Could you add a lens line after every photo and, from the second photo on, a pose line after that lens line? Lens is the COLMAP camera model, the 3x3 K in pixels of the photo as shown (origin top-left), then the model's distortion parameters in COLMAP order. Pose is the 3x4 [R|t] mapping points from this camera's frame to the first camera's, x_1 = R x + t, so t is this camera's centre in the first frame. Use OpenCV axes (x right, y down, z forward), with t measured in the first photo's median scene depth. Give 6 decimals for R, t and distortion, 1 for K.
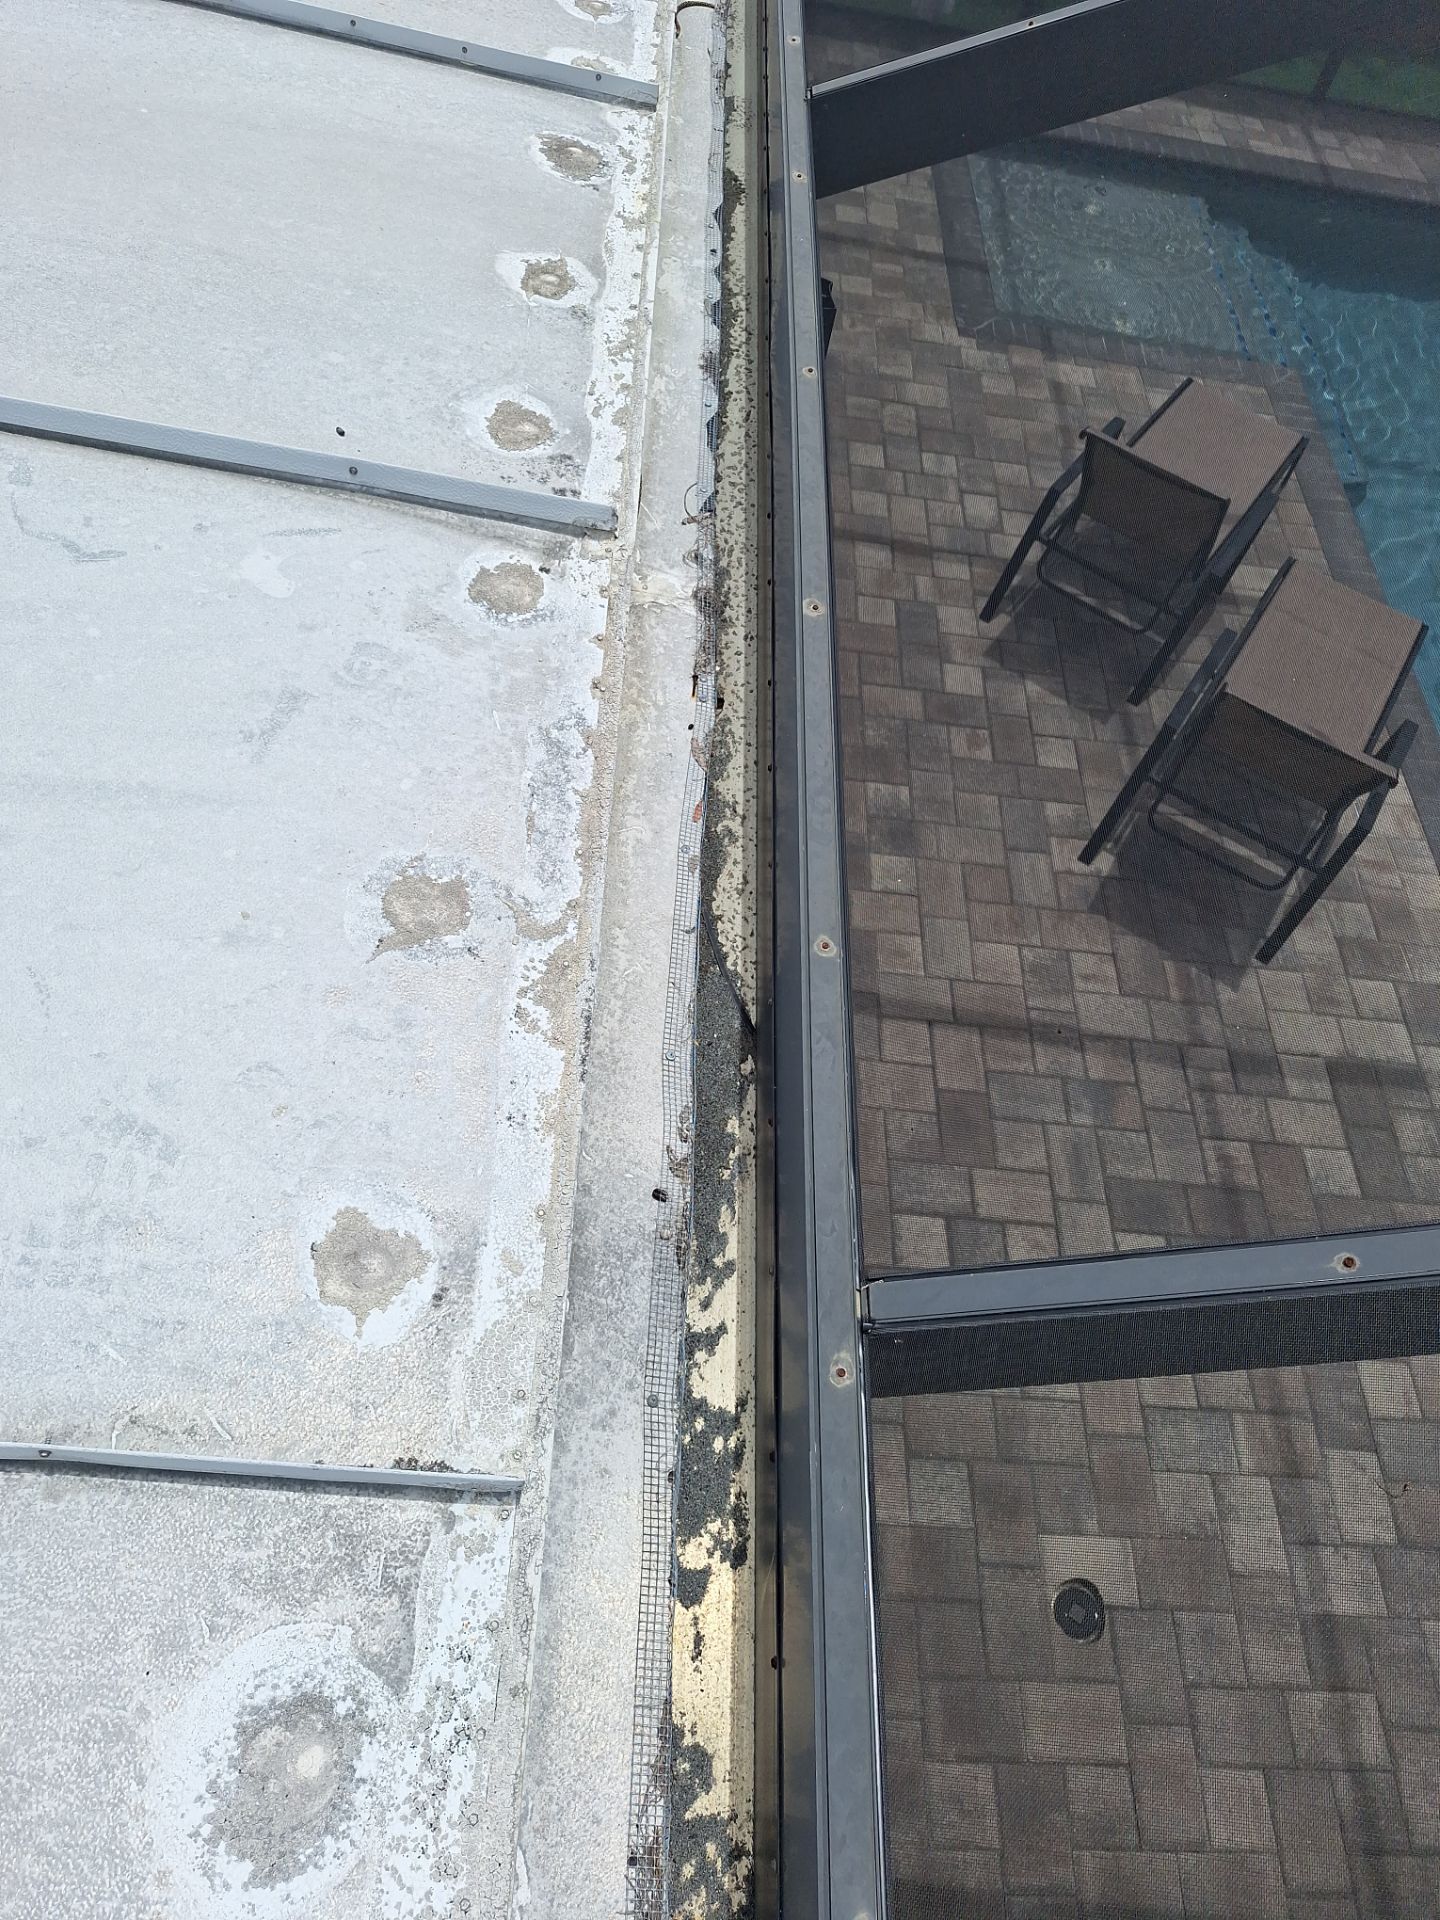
lens RADIAL K [[1304.5, 0, 731.0], [0, 1304.5, 909.7], [0, 0, 1]] dist [0.086047, -0.108904]
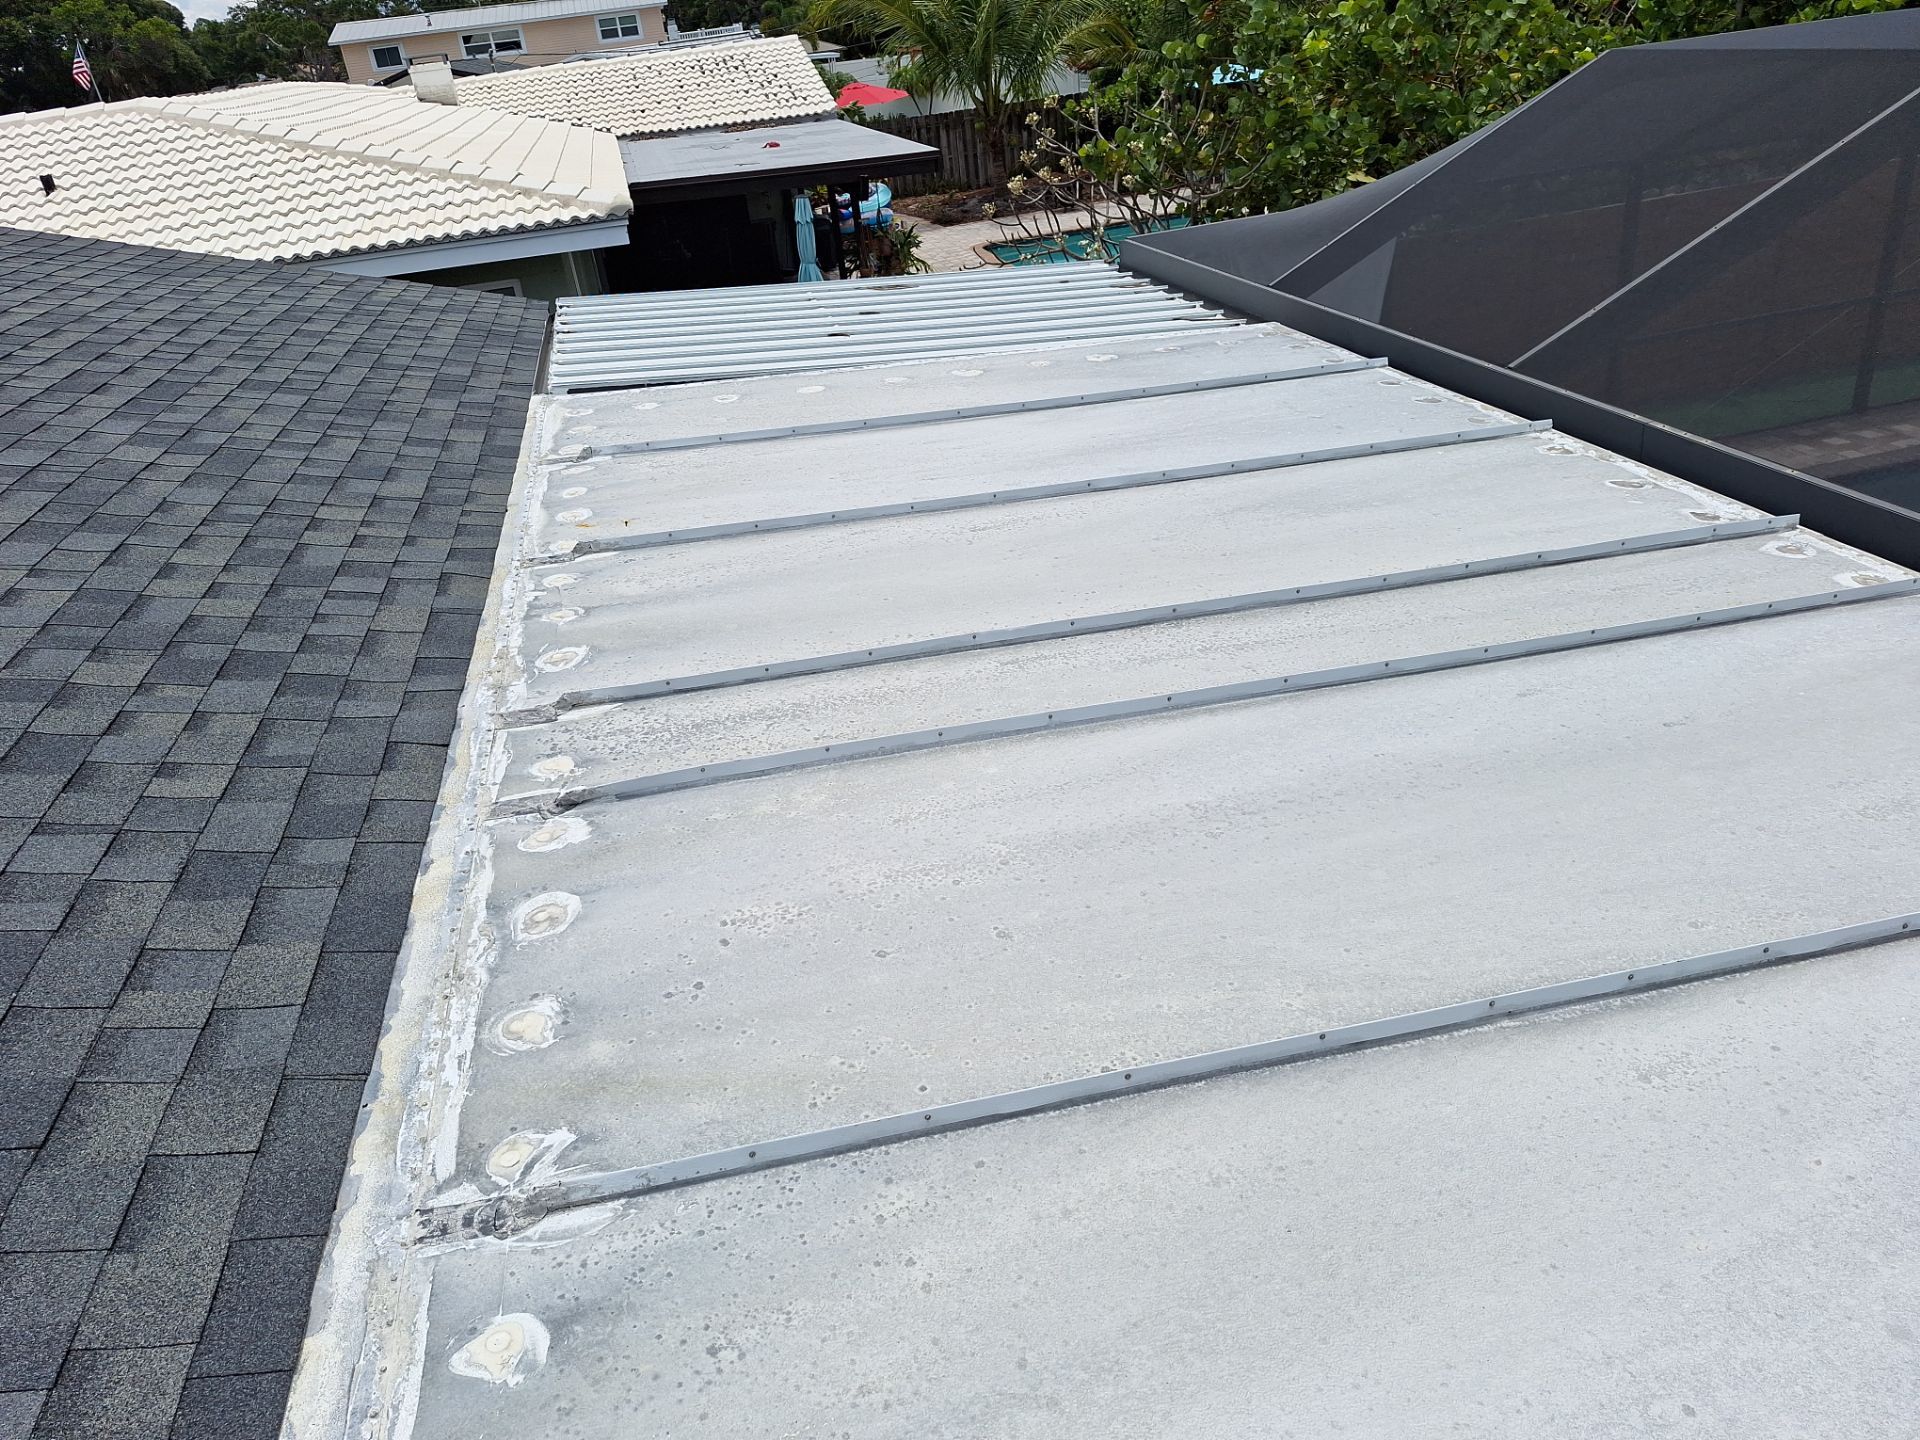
lens RADIAL K [[1304.5, 0, 975.4], [0, 1304.5, 706.6], [0, 0, 1]] dist [0.086047, -0.108904]
pose [[0.930948, -0.353304, 0.092256, -1.421991], [0.358080, 0.833824, -0.420138, -0.320888], [0.071511, 0.424162, 0.902759, -0.353934]]
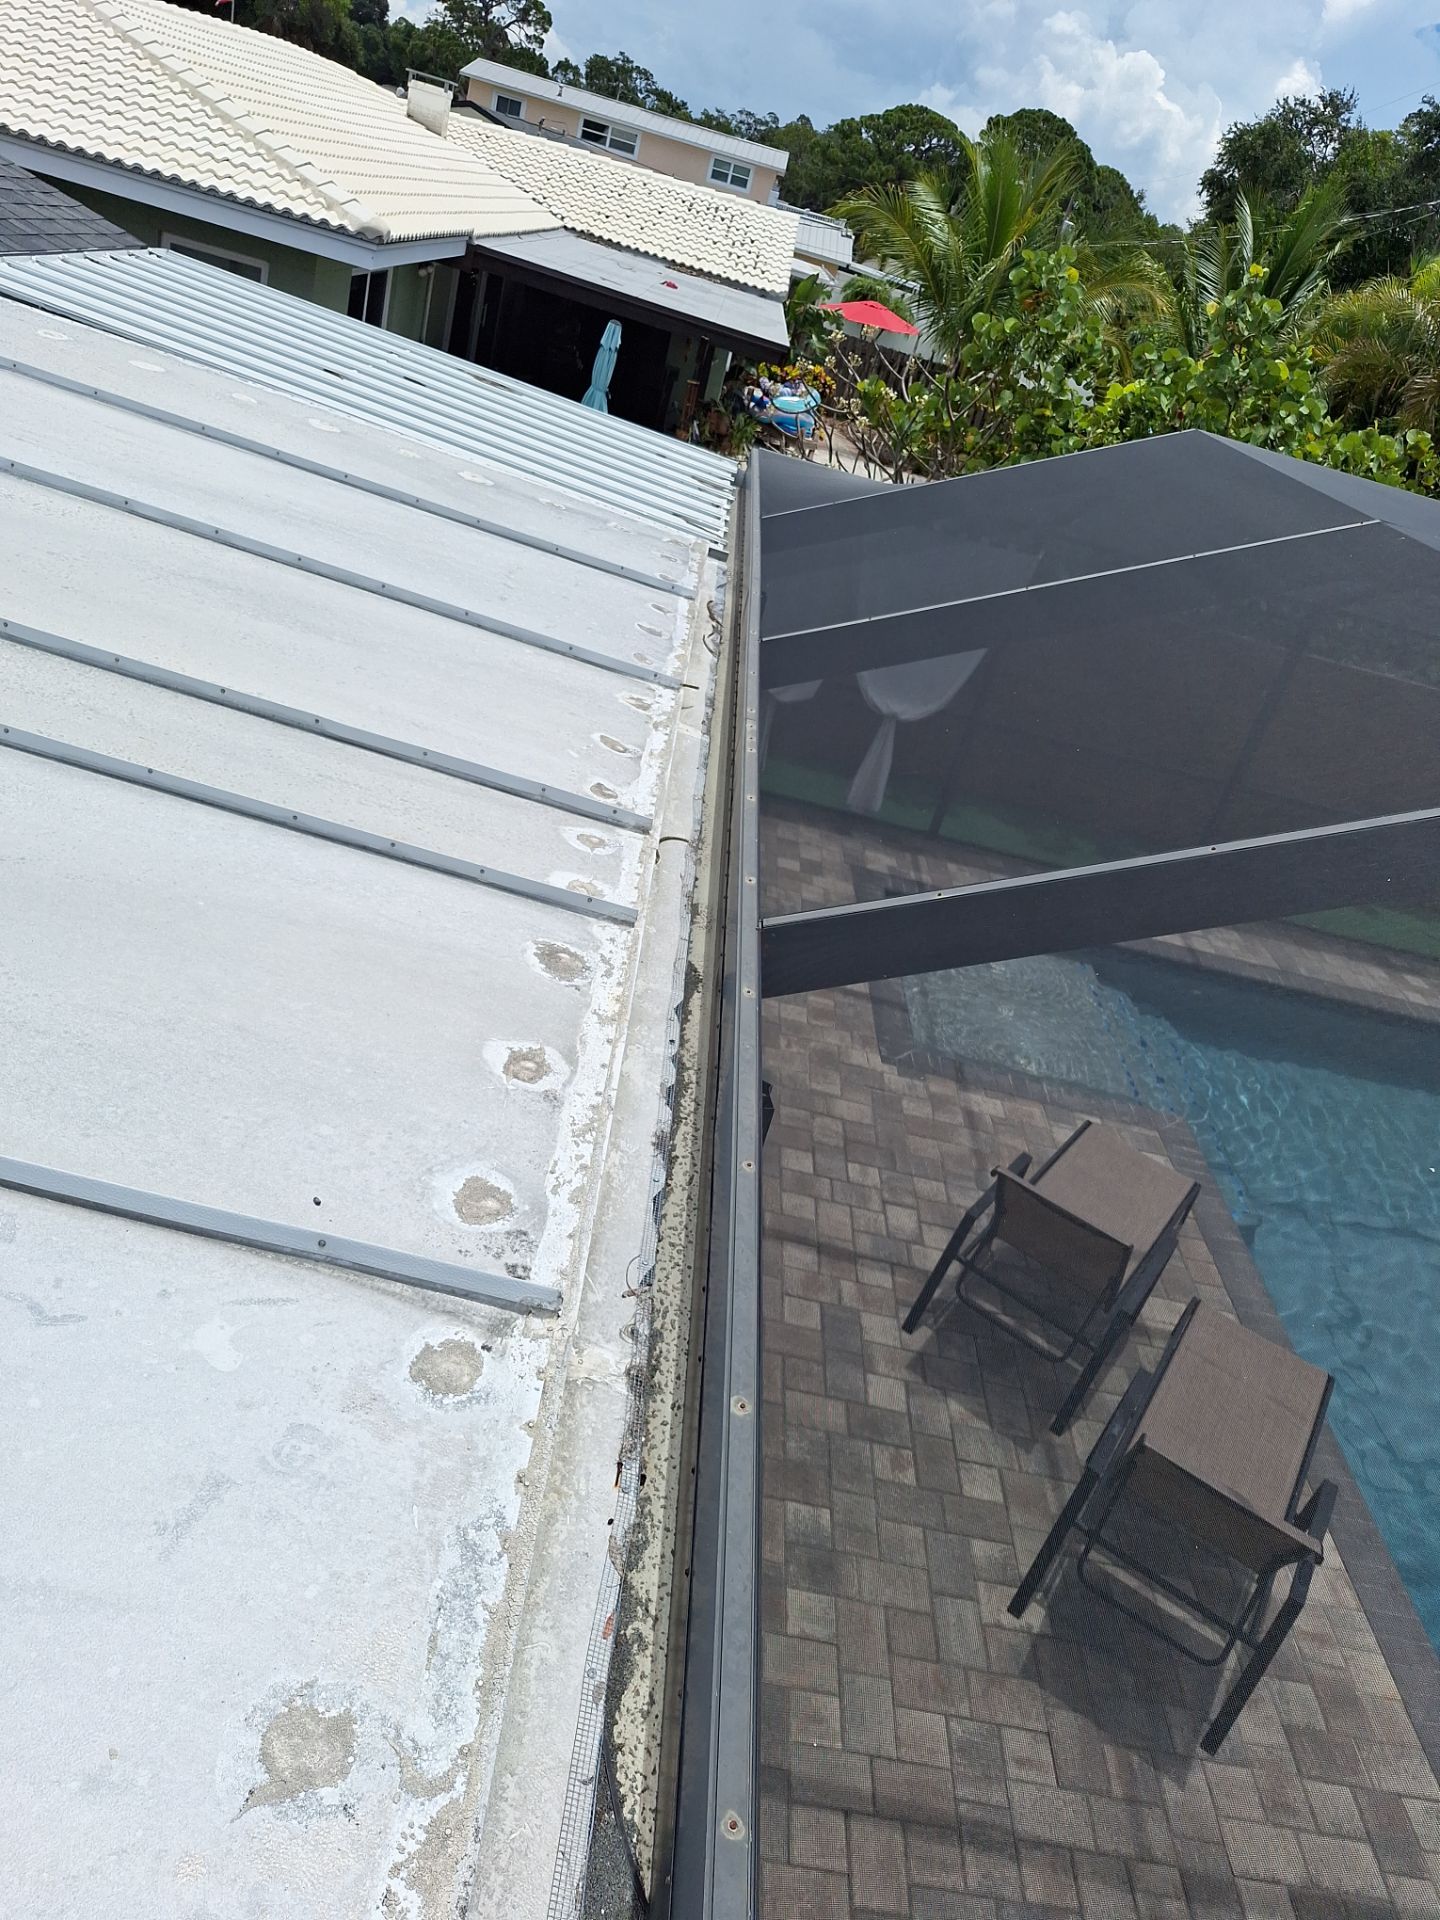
lens RADIAL K [[1304.5, 0, 731.0], [0, 1304.5, 909.7], [0, 0, 1]] dist [0.086047, -0.108904]
pose [[0.995697, 0.085421, 0.035919, -0.014626], [-0.060825, 0.894896, -0.442110, -0.110039], [-0.069909, 0.438023, 0.896241, -0.096768]]
